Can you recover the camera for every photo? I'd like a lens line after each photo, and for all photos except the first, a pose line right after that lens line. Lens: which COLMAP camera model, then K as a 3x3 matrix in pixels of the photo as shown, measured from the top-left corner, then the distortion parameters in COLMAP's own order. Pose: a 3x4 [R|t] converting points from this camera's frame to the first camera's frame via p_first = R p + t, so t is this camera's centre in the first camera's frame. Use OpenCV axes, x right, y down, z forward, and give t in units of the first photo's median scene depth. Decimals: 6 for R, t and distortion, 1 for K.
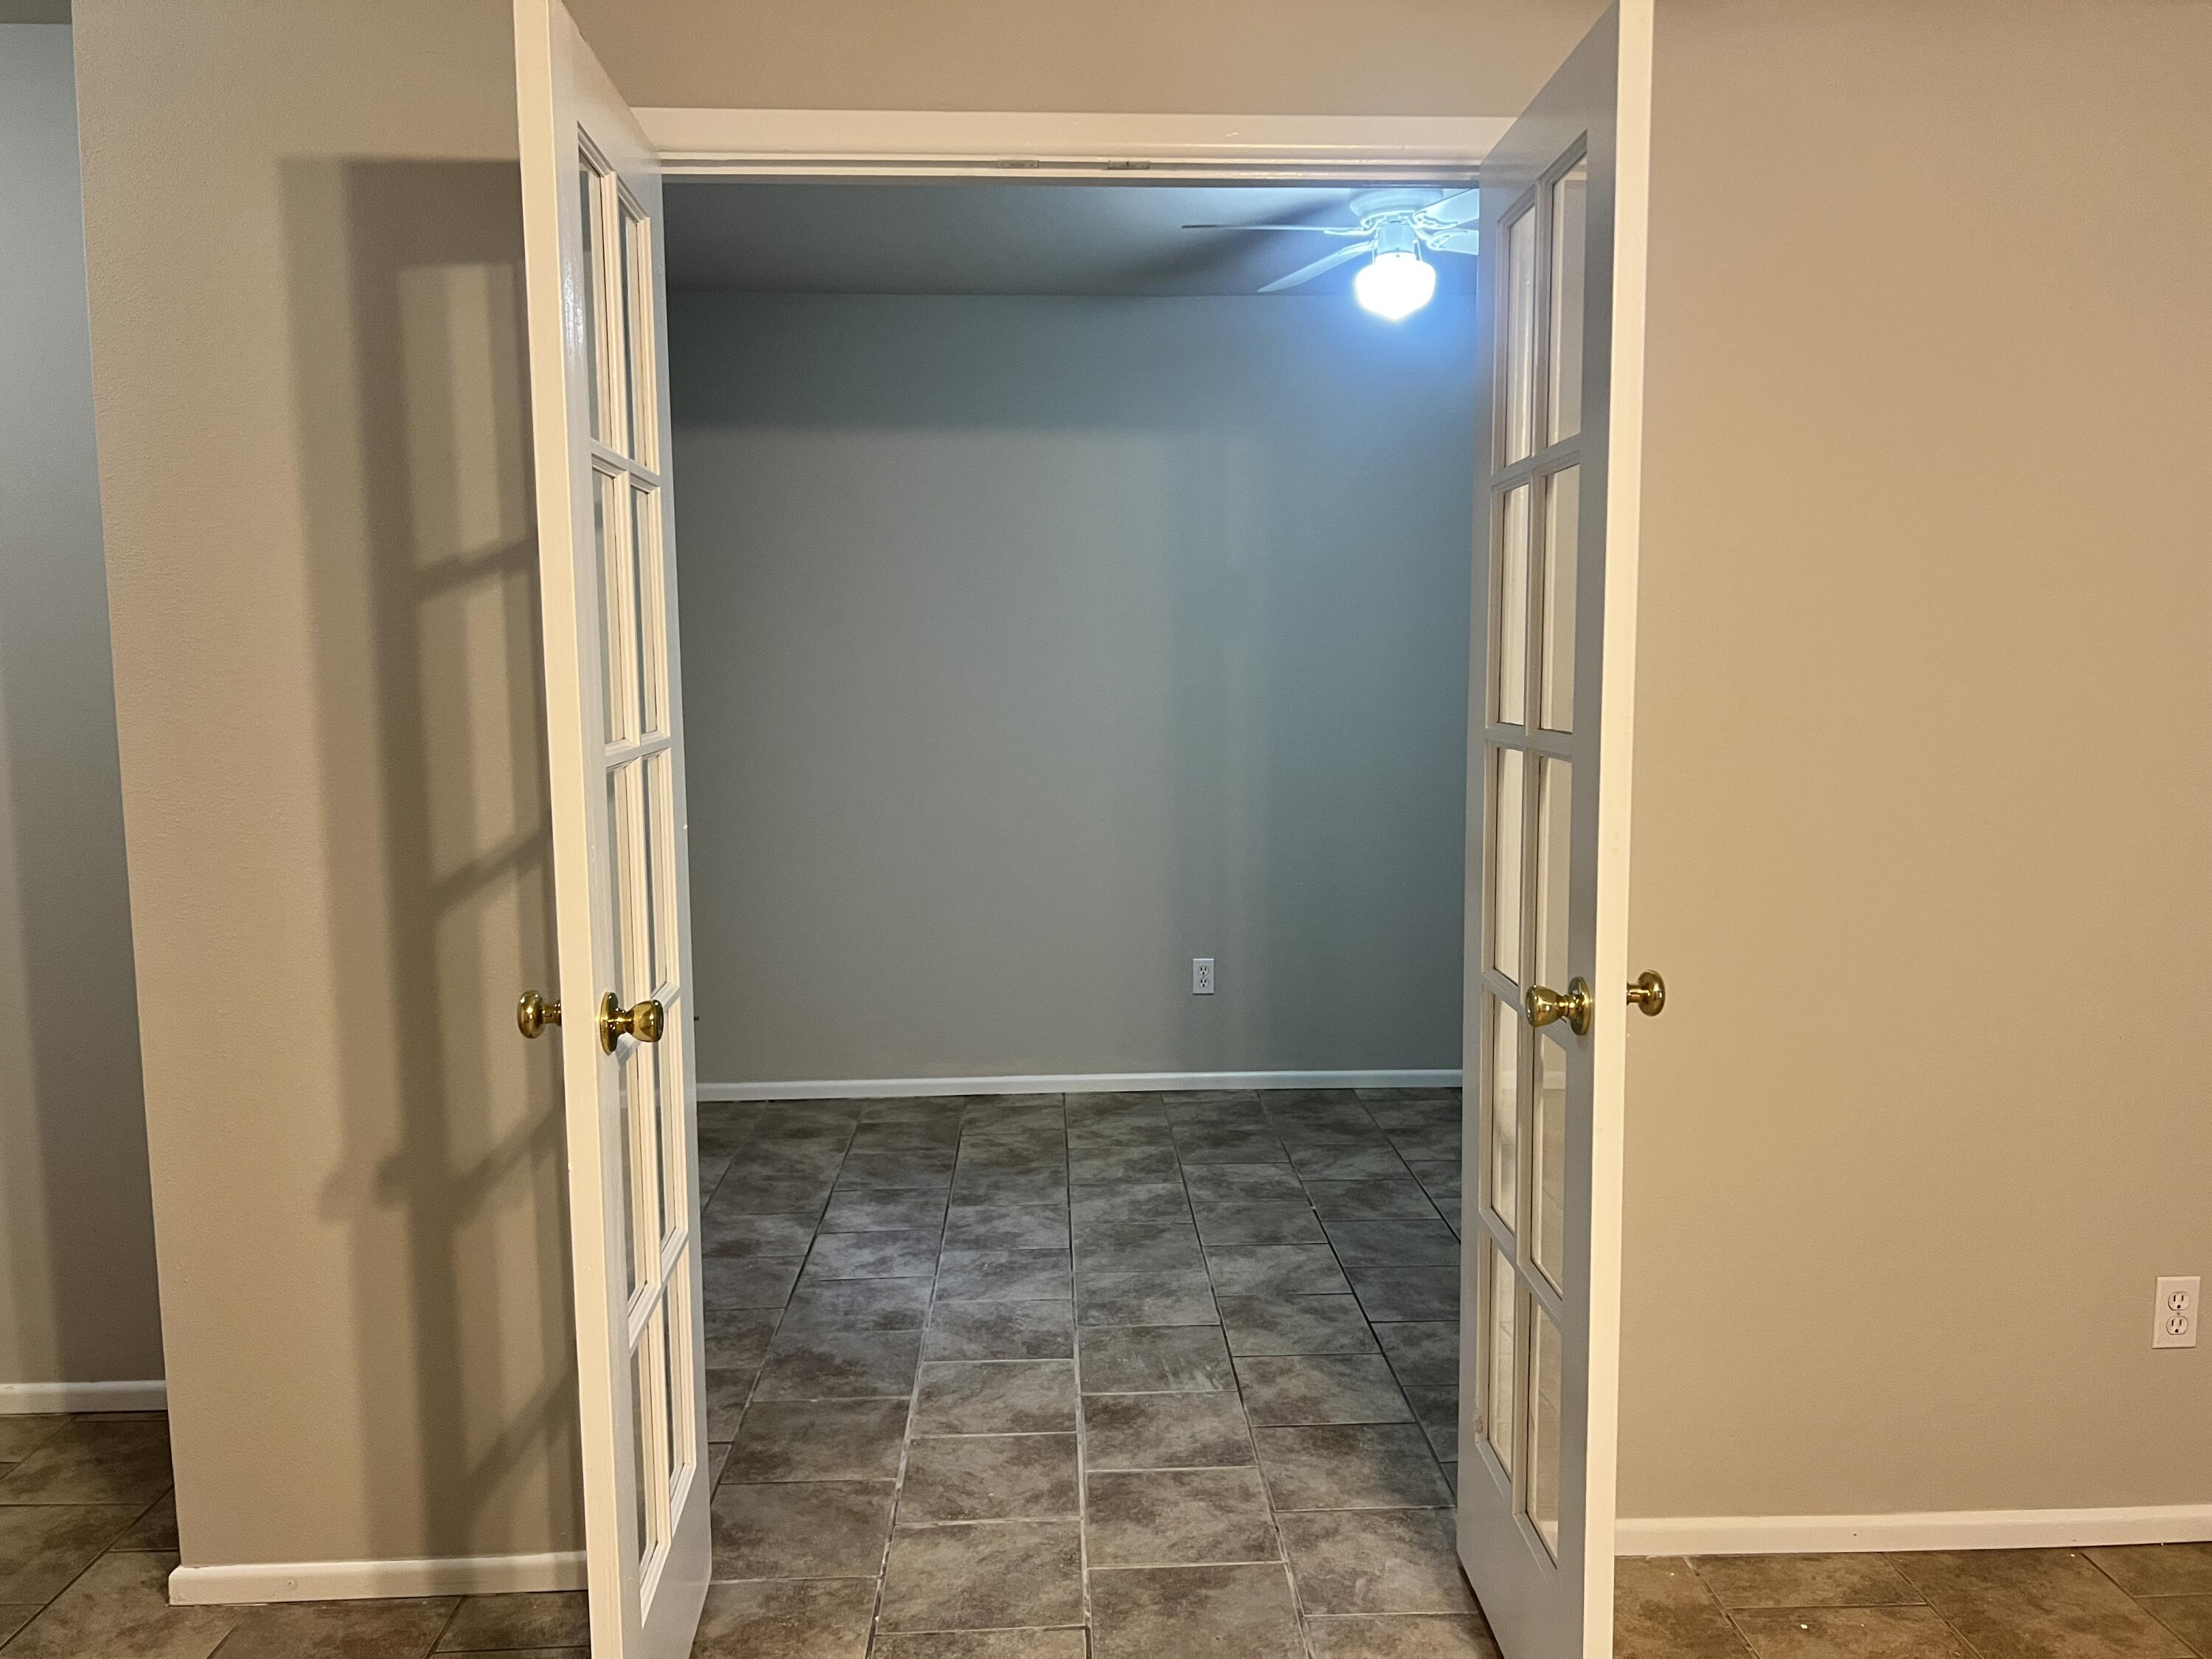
lens RADIAL K [[1683.8, 0, 1106.0], [0, 1683.8, 829.5], [0, 0, 1]] dist [0.002422, -0.002630]
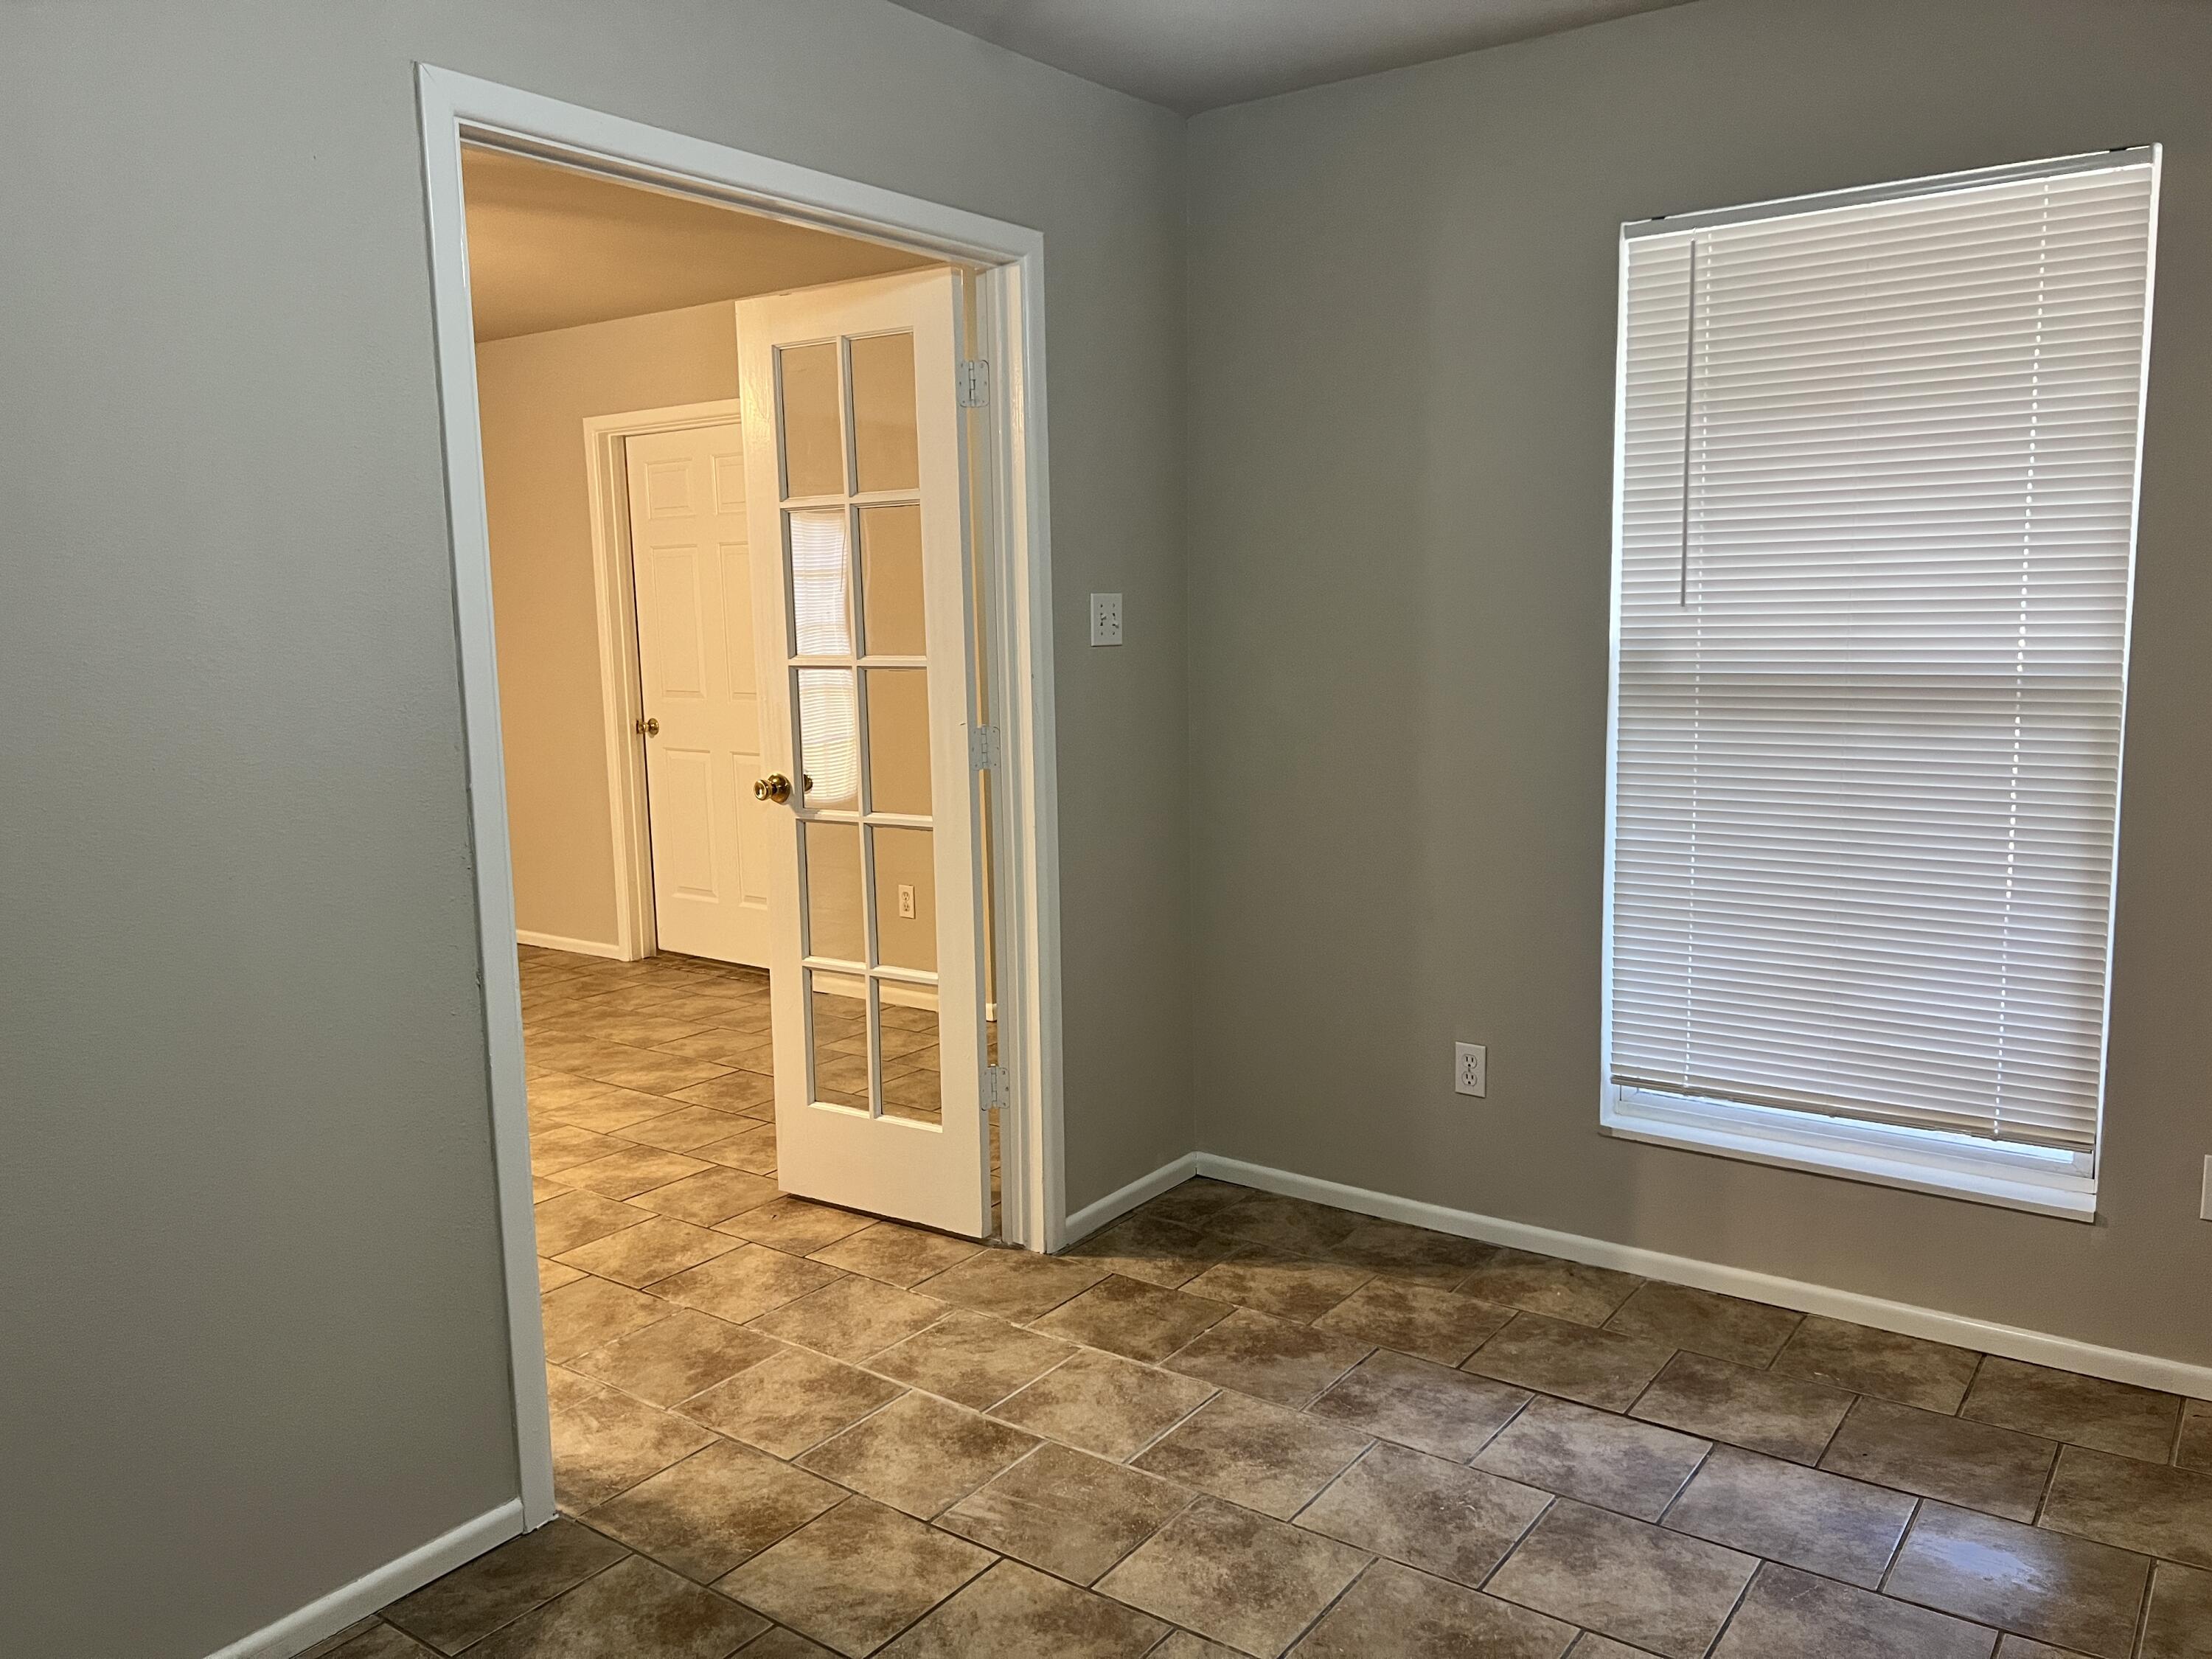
lens RADIAL K [[1683.8, 0, 1106.0], [0, 1683.8, 829.5], [0, 0, 1]] dist [0.002422, -0.002630]
pose [[-0.620775, 0.131613, -0.772863, 0.610044], [-0.061911, 0.974500, 0.215678, -0.171554], [0.781540, 0.181737, -0.596797, 1.496245]]
